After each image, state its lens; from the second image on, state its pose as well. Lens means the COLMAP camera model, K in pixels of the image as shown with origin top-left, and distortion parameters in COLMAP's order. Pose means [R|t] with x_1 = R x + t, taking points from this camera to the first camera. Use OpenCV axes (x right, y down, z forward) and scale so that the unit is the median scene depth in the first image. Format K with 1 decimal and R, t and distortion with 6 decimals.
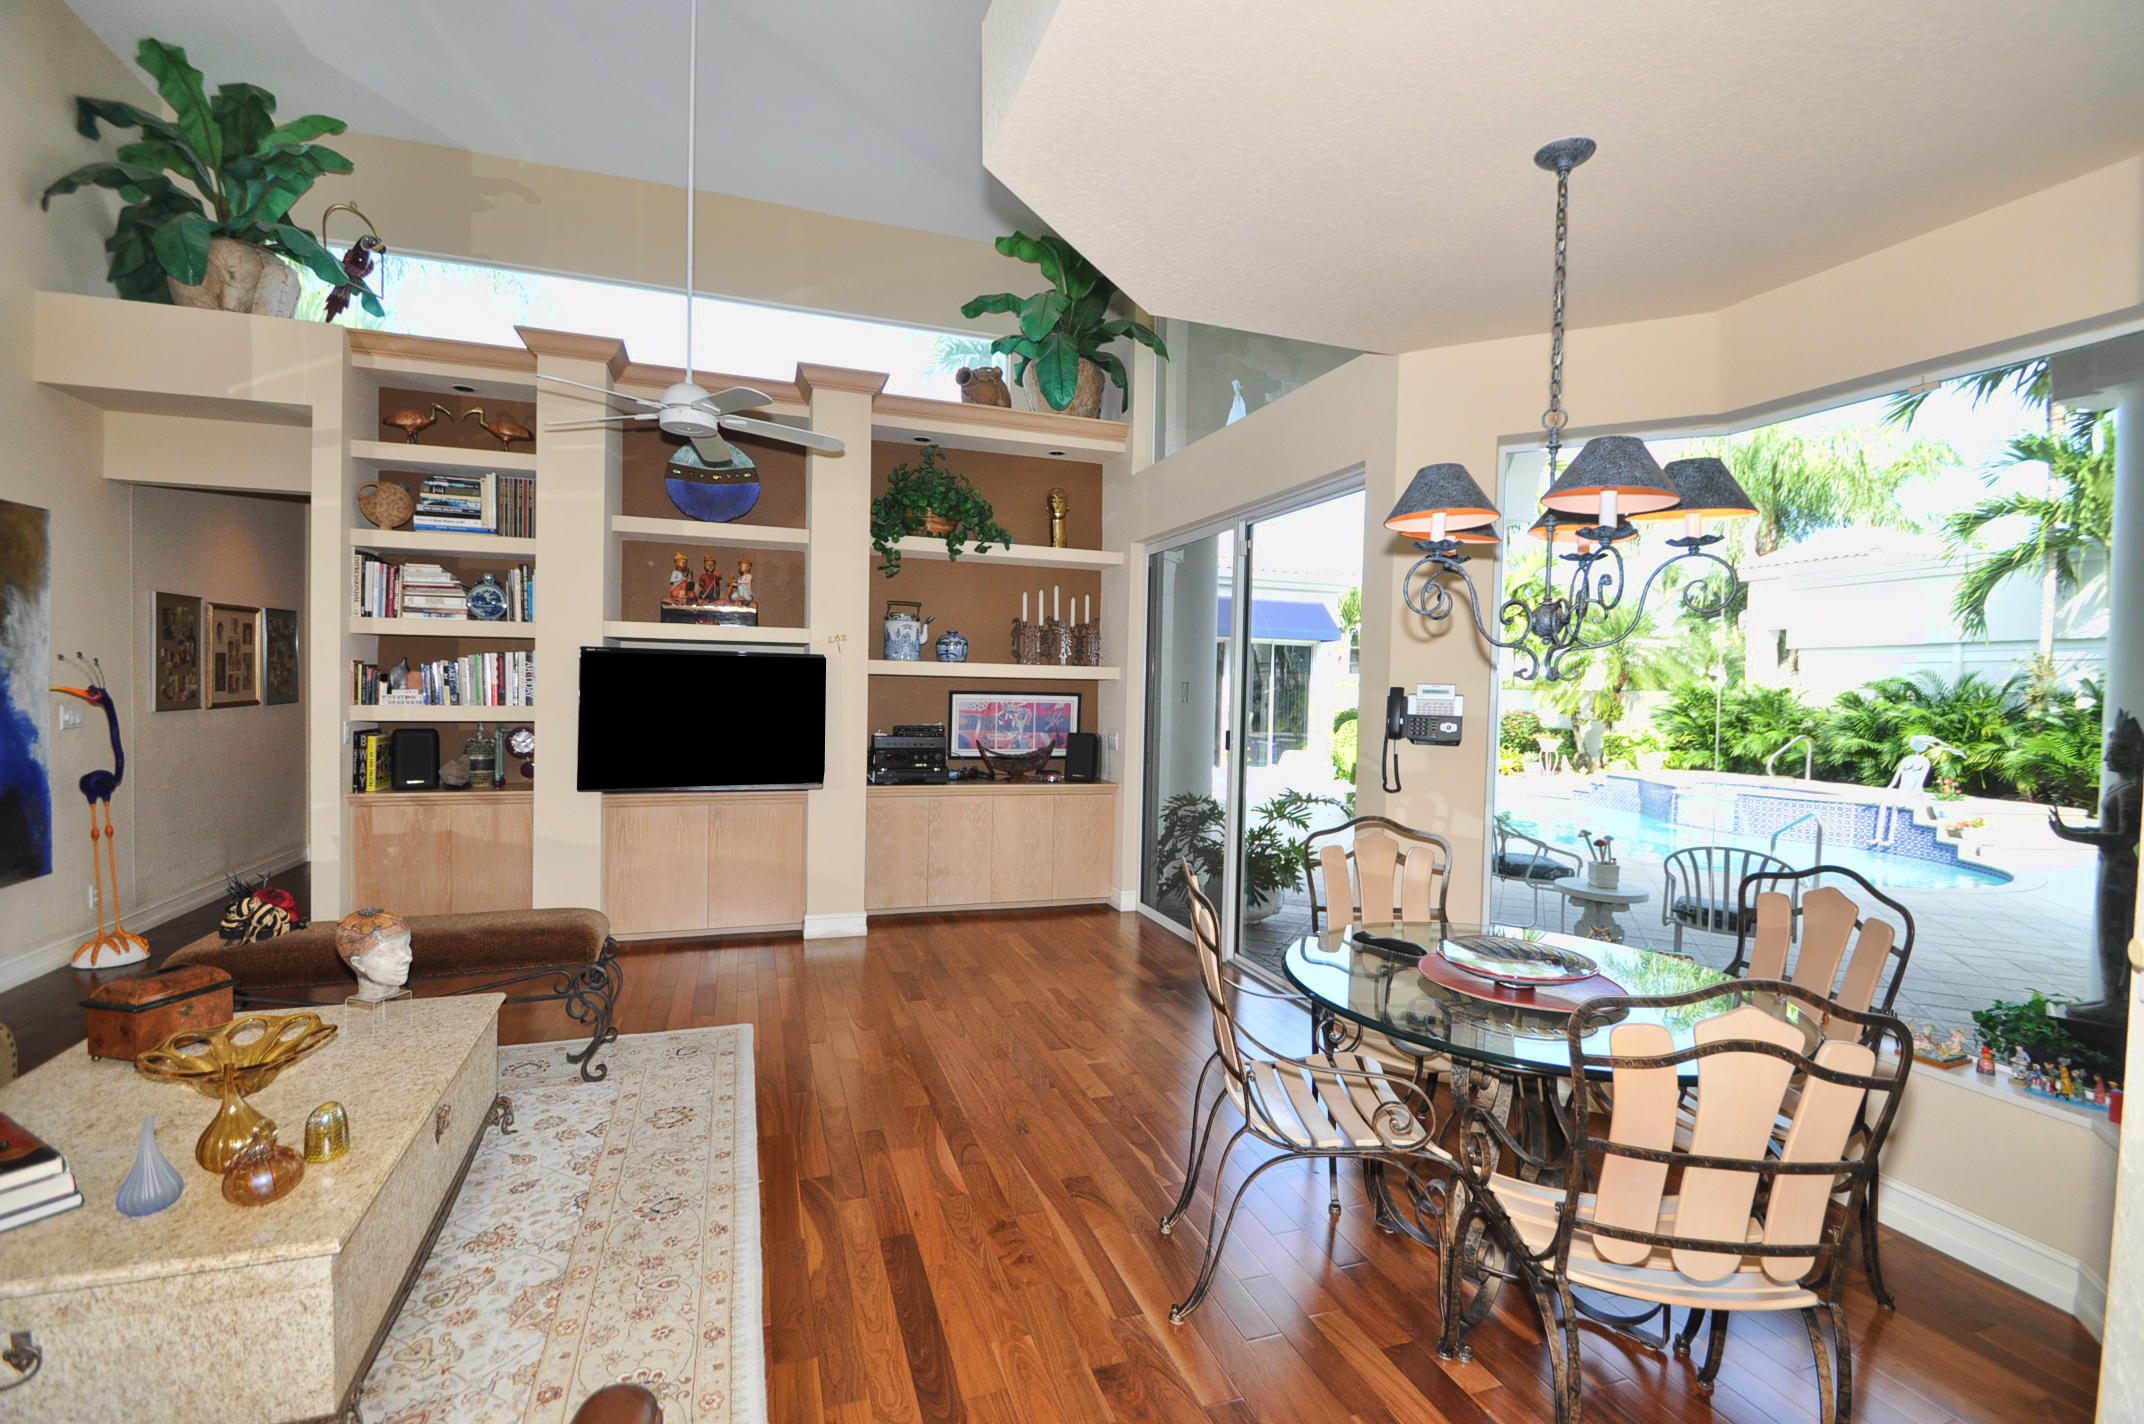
lens RADIAL K [[940.9, 0, 1072.0], [0, 940.9, 712.0], [0, 0, 1]] dist [0.013014, -0.016033]
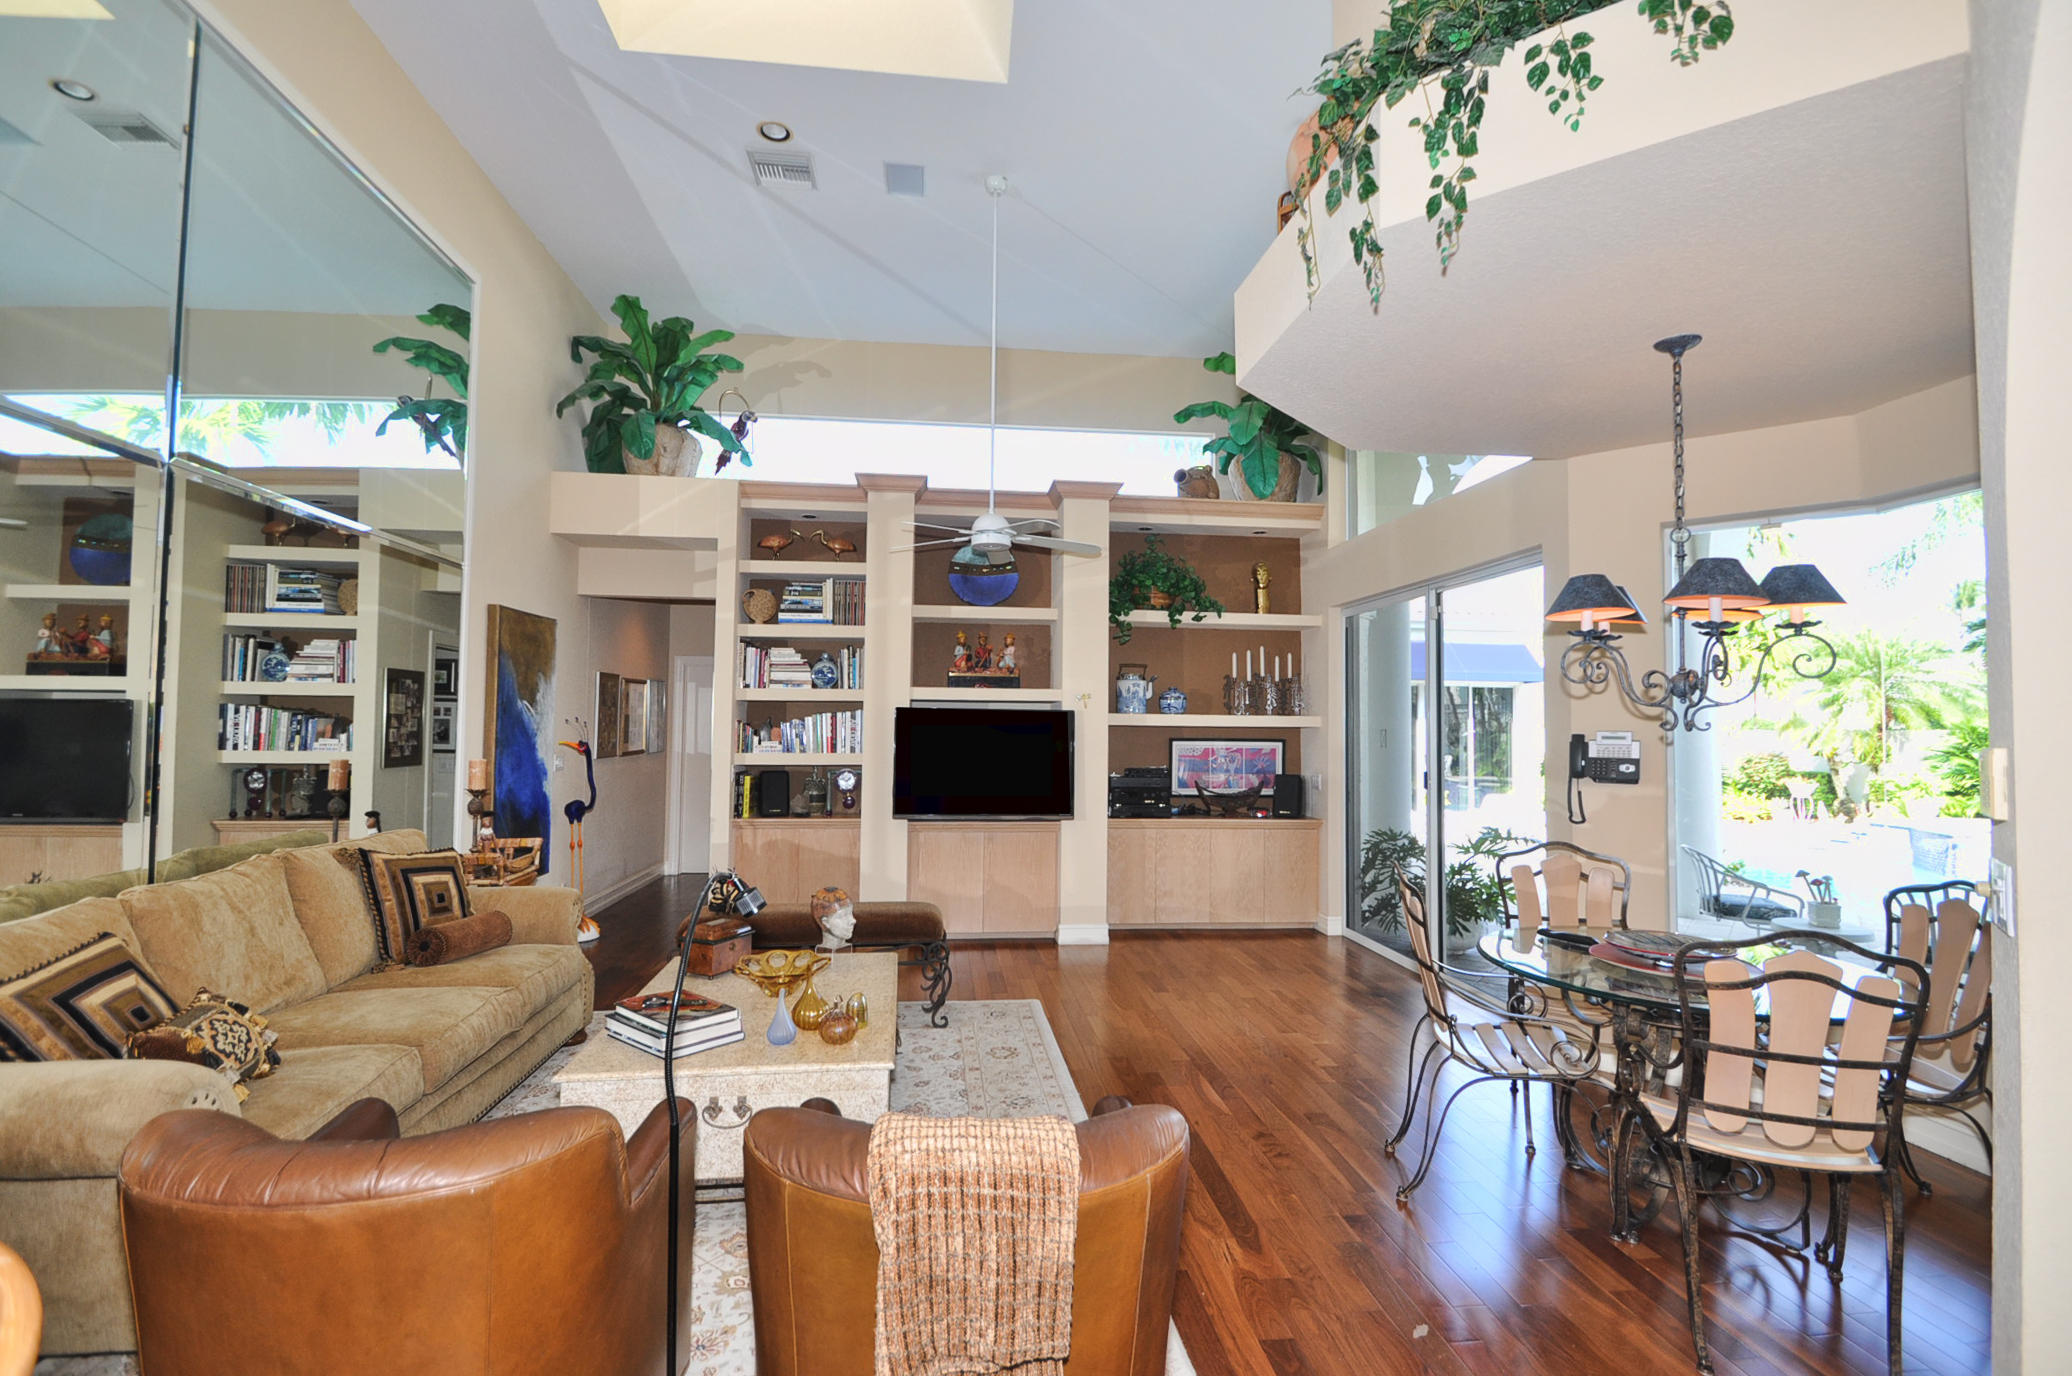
lens RADIAL K [[937.7, 0, 1037.7], [0, 937.7, 691.5], [0, 0, 1]] dist [0.015300, -0.017486]
pose [[0.974983, -0.019400, -0.221433, -0.037567], [0.004035, 0.997564, -0.069634, 0.000088], [0.222244, 0.066999, 0.972686, -0.212125]]
